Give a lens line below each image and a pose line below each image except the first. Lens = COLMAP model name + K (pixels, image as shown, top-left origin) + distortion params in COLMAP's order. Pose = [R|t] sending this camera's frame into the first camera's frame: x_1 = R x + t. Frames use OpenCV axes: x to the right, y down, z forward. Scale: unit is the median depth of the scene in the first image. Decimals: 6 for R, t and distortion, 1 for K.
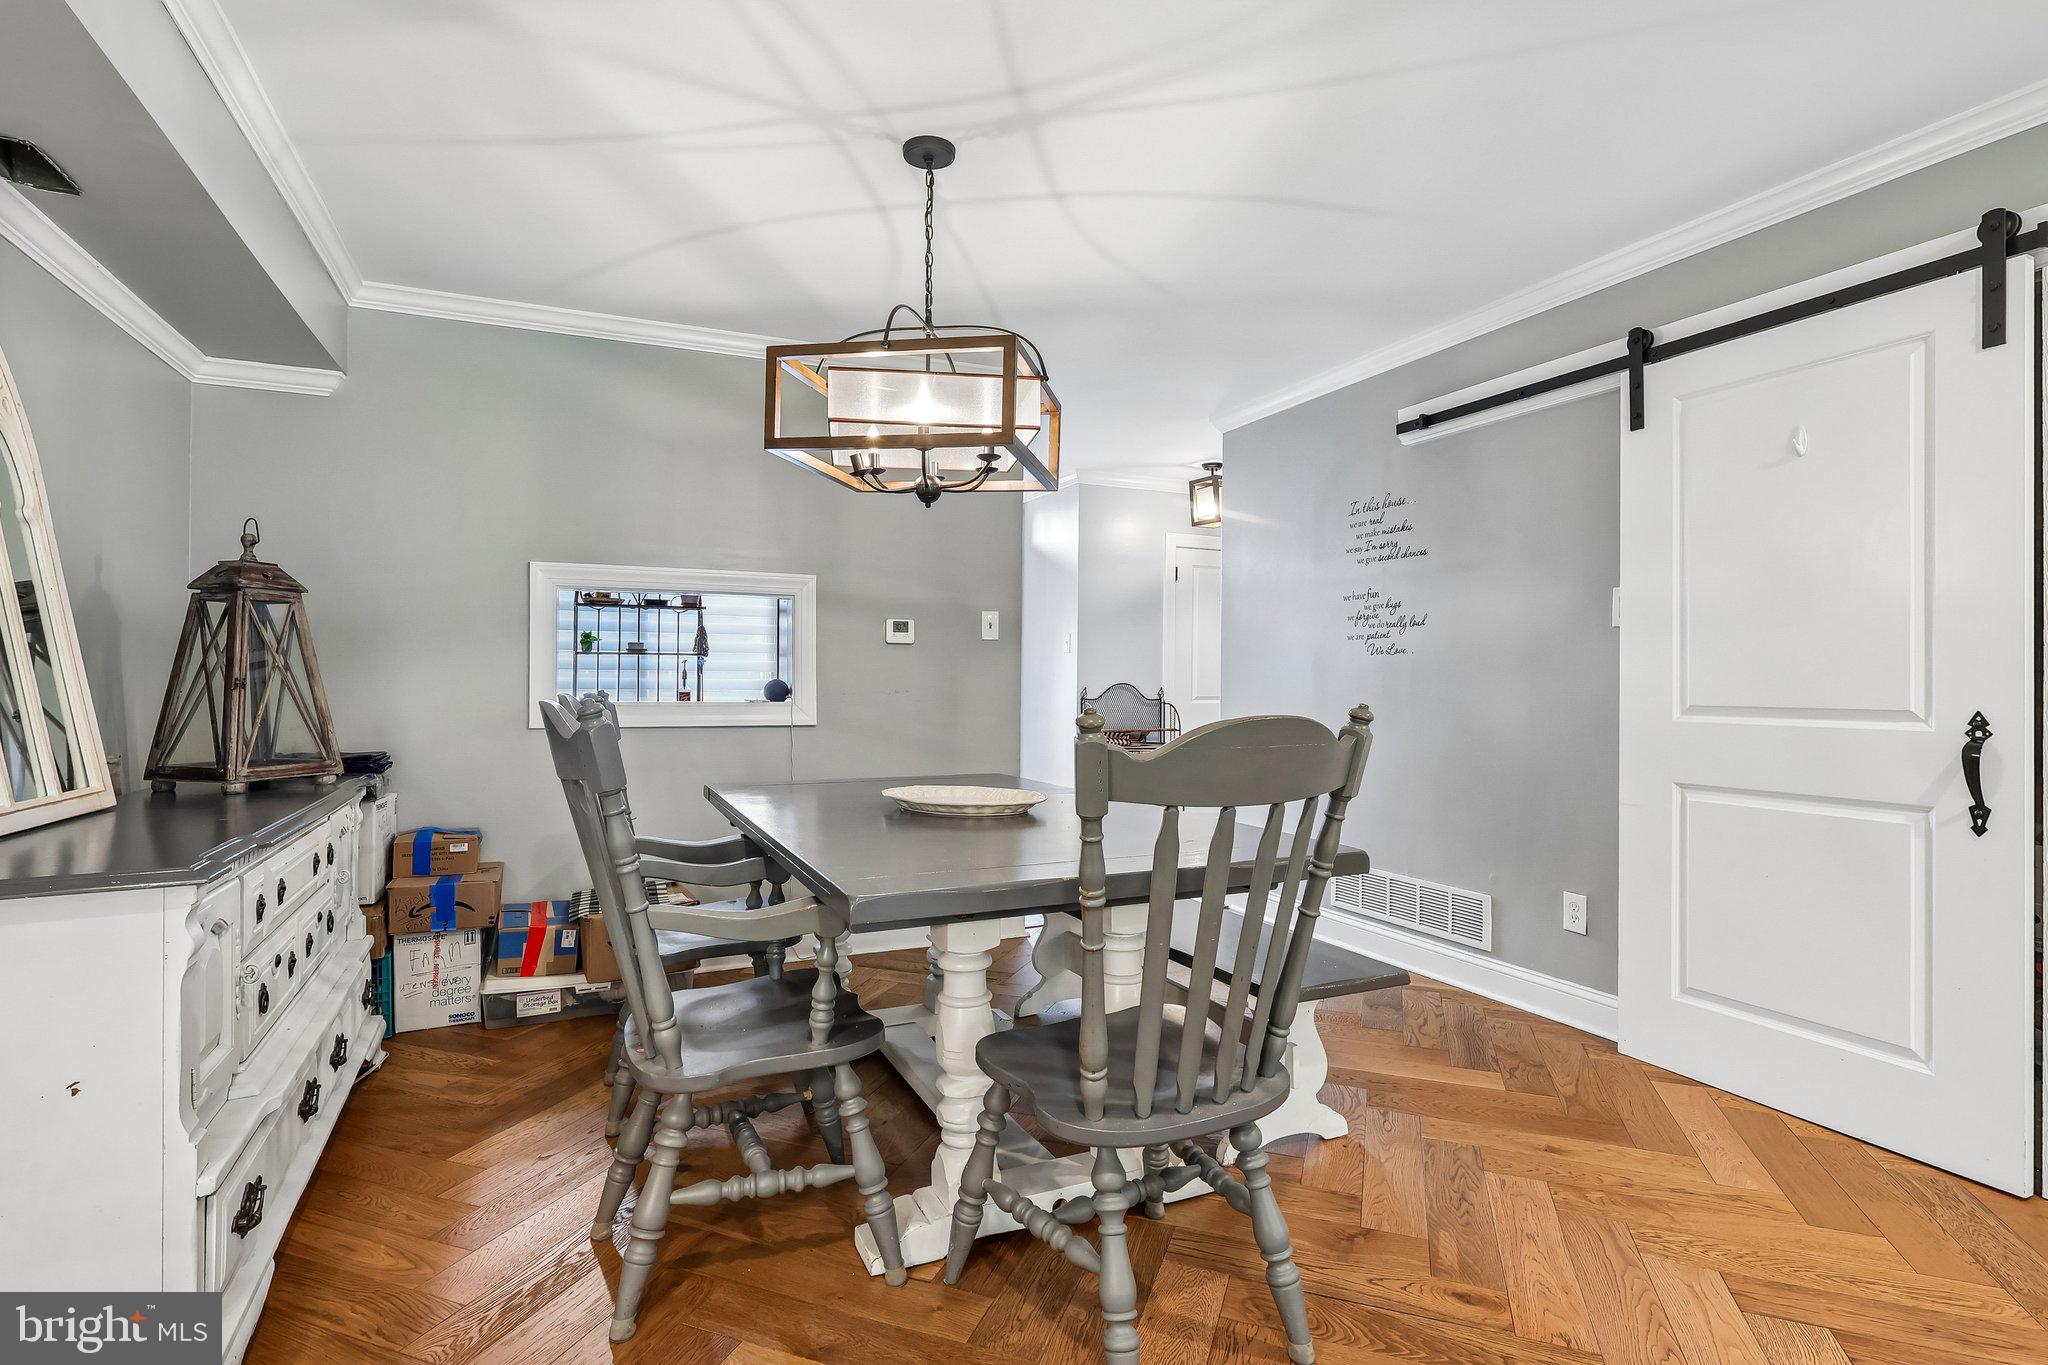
lens RADIAL K [[993.9, 0, 1018.5], [0, 993.9, 674.5], [0, 0, 1]] dist [0.000992, -0.000398]
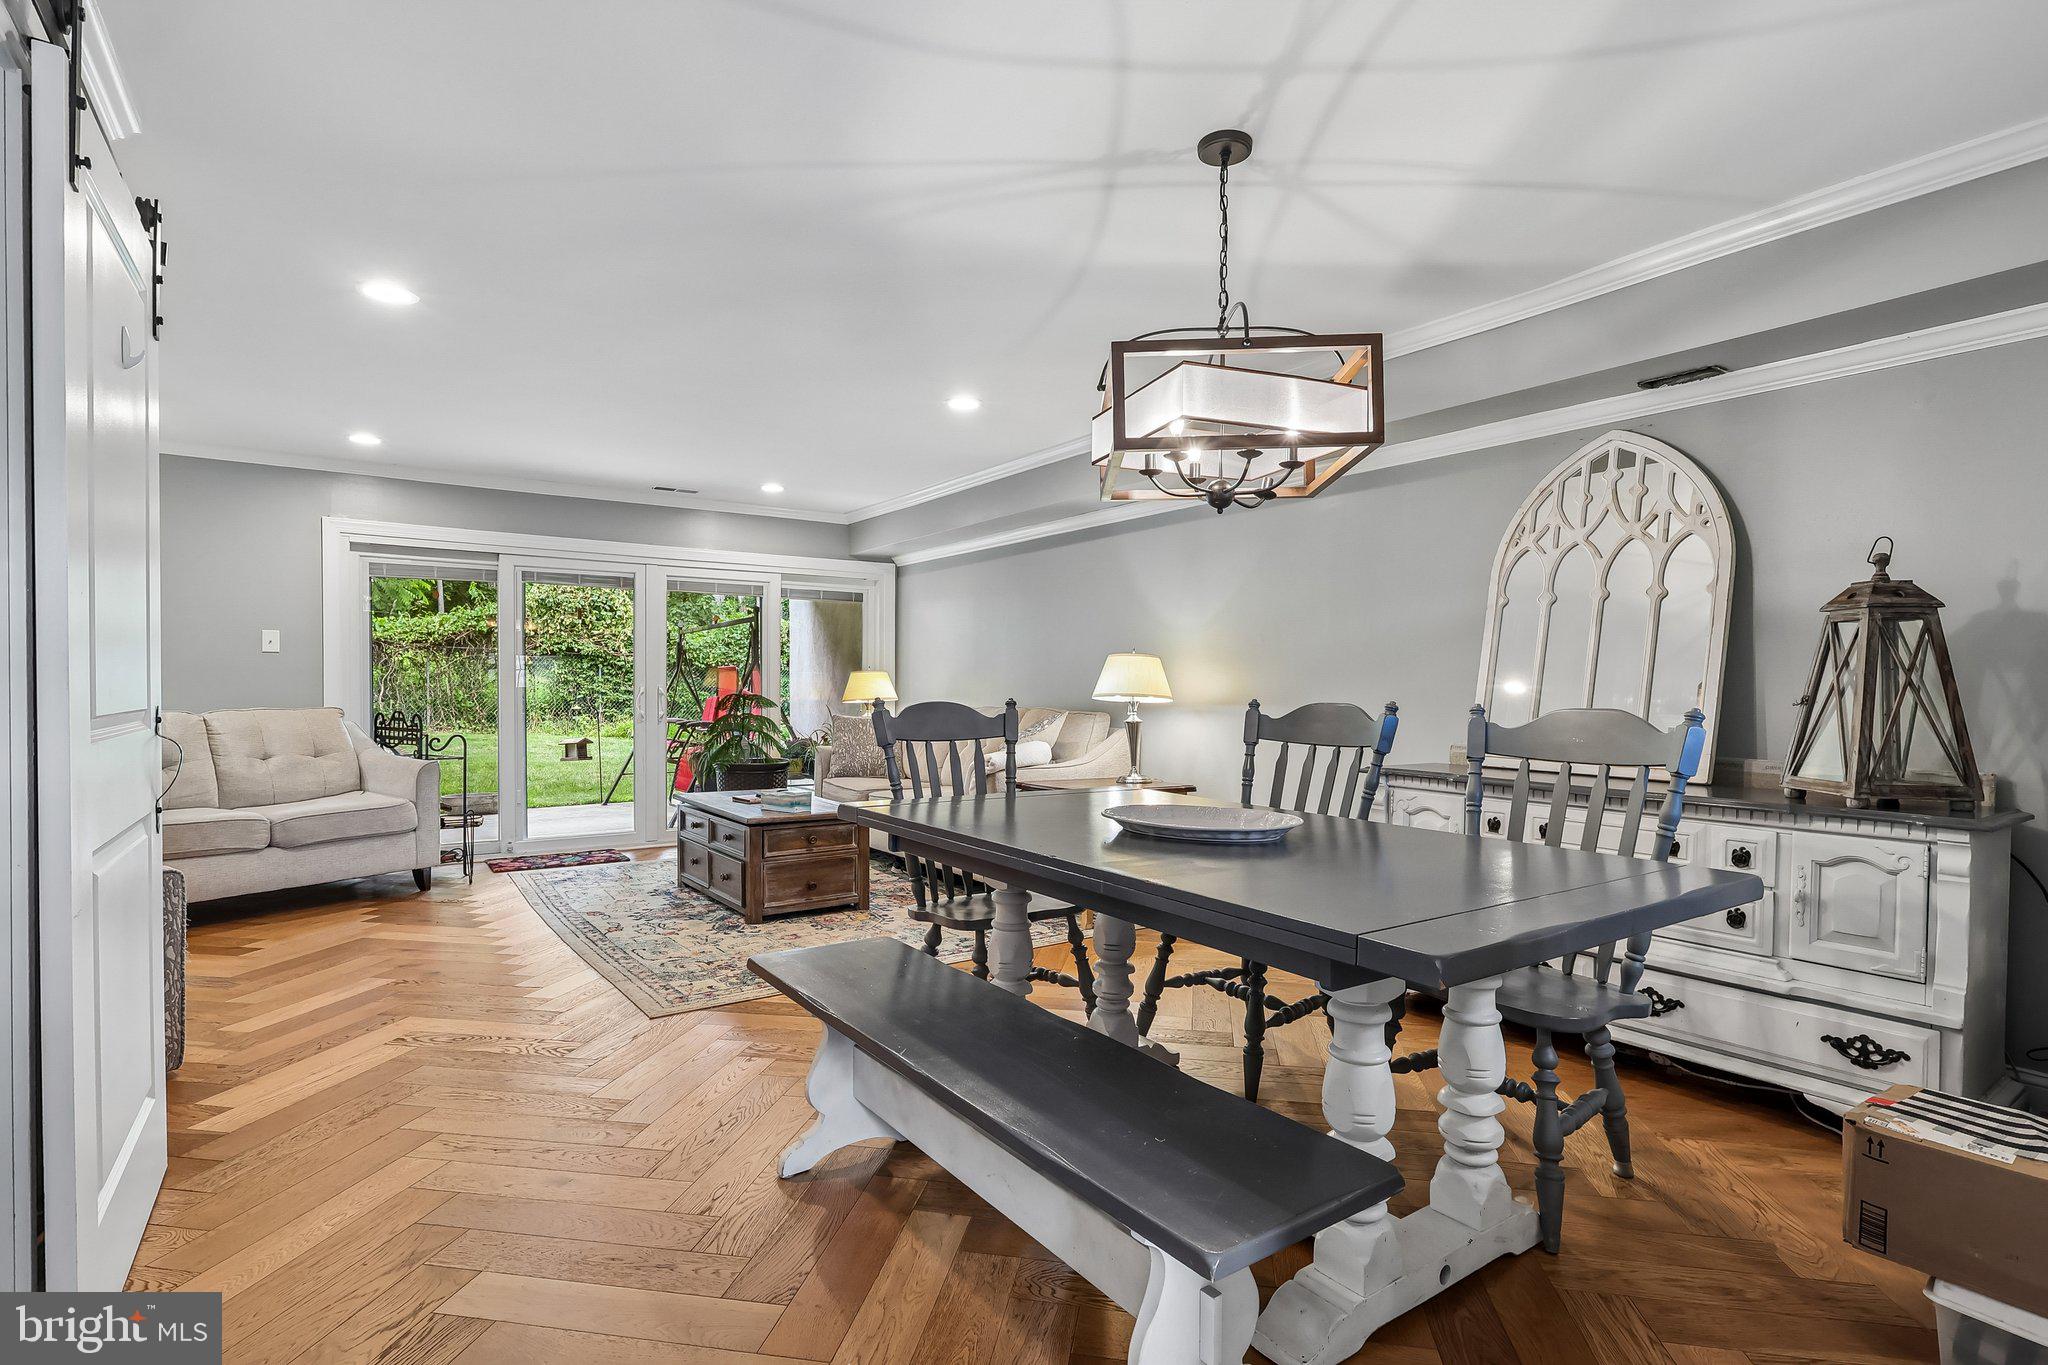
lens RADIAL K [[993.1, 0, 1024.6], [0, 993.1, 700.1], [0, 0, 1]] dist [0.000092, -0.000139]
pose [[-0.983174, -0.010600, -0.182362, 0.245838], [-0.012365, 0.999887, 0.008544, 0.009175], [0.182251, 0.010655, -0.983194, 1.721242]]
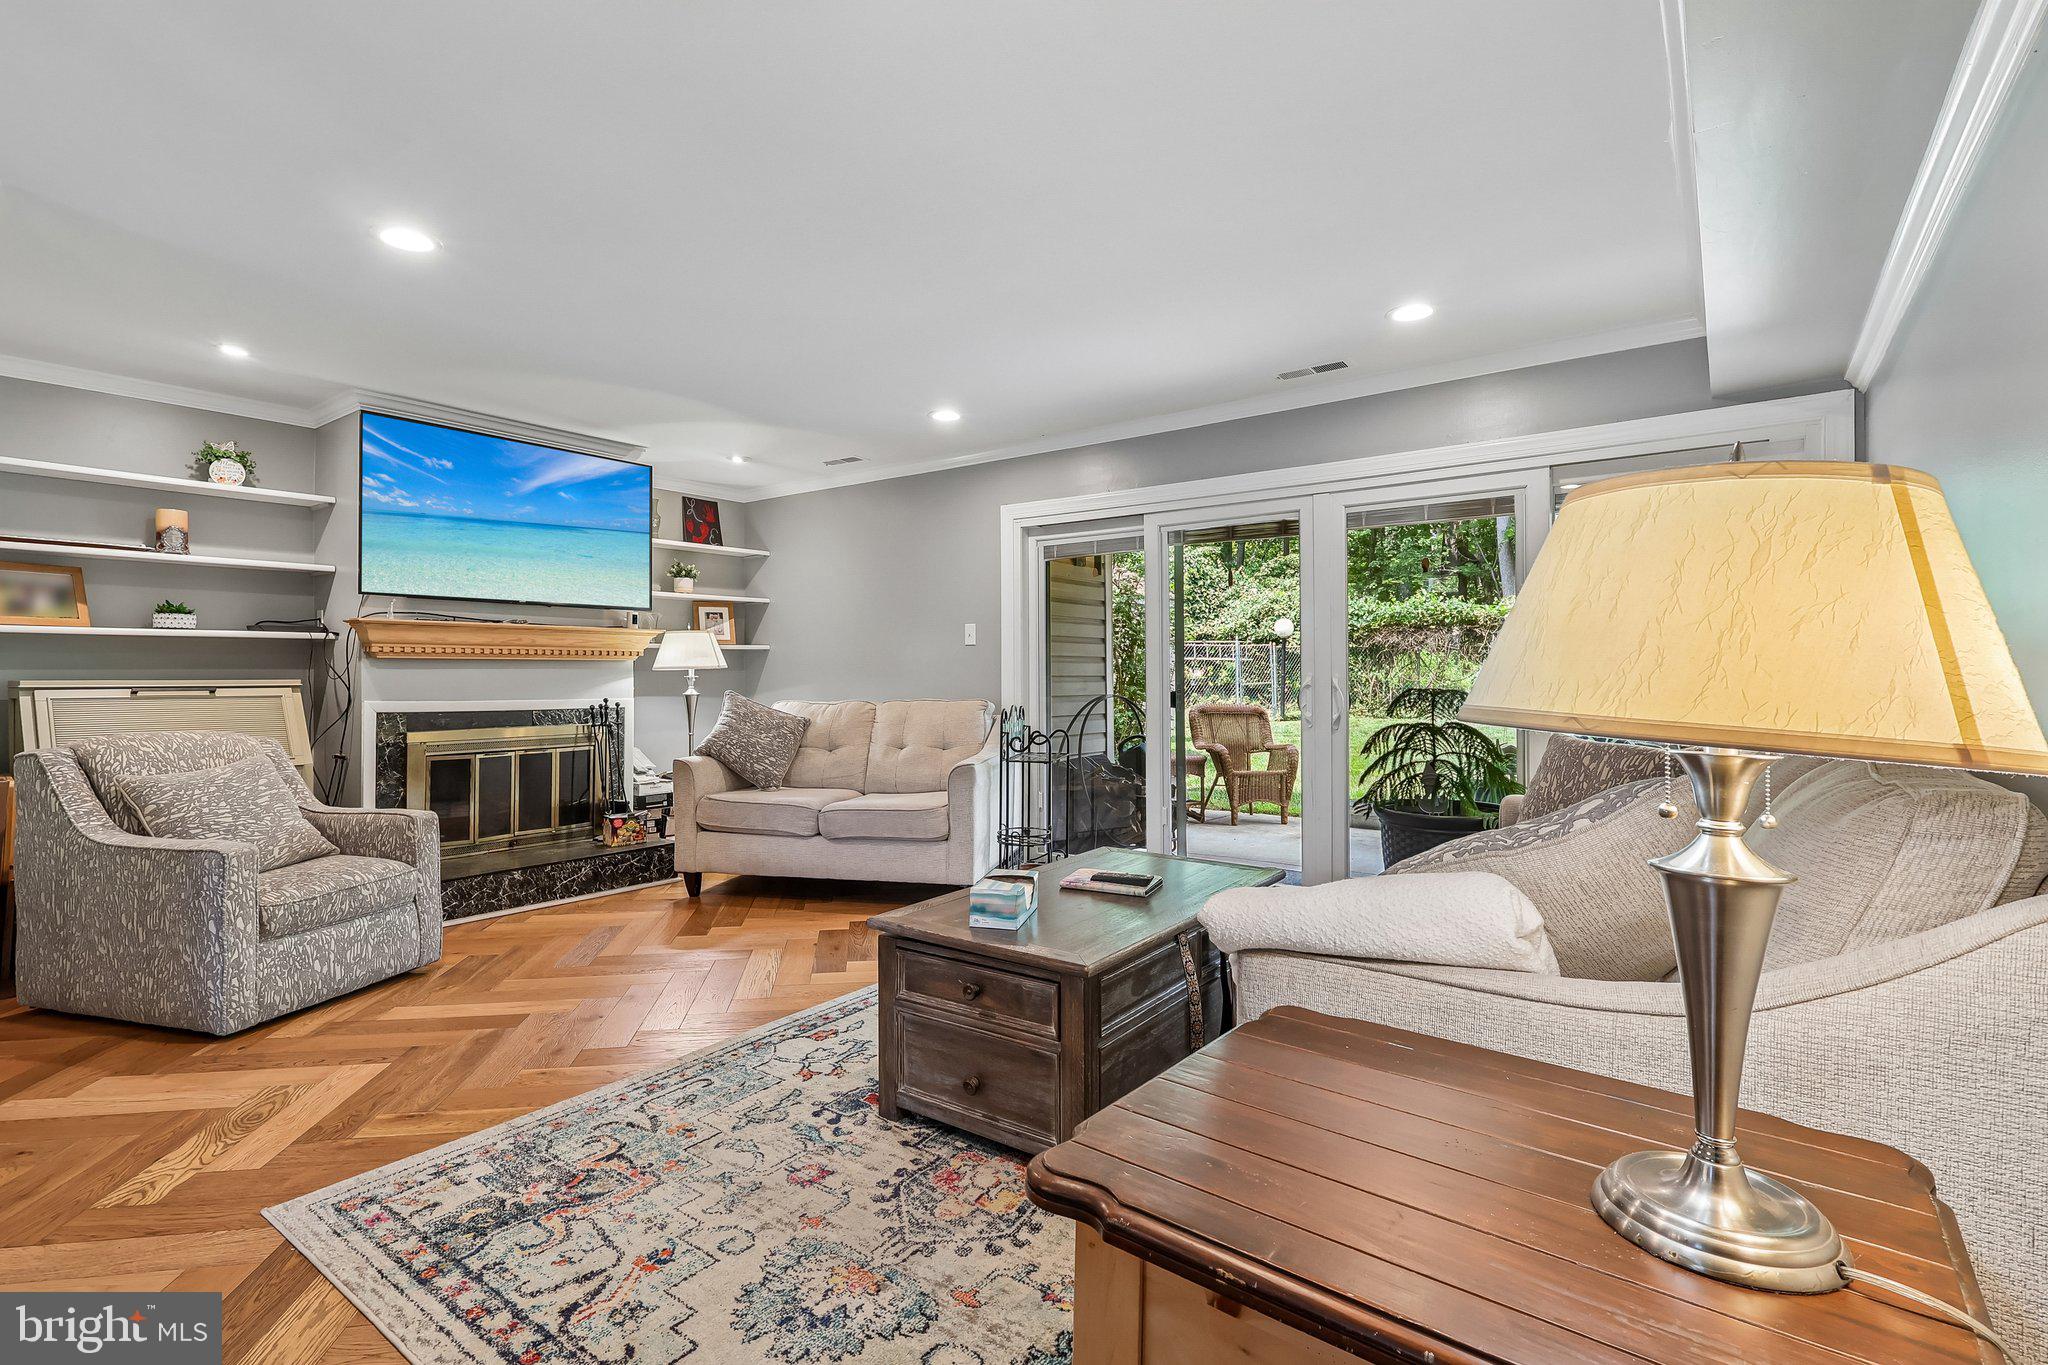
lens RADIAL K [[953.1, 0, 1023.9], [0, 953.1, 674.2], [0, 0, 1]] dist [-0.001575, -0.000090]
pose [[-0.486420, -0.006327, 0.873702, -0.440114], [-0.004329, 0.999979, 0.004831, -0.001391], [-0.873715, -0.001433, -0.486437, 0.299268]]
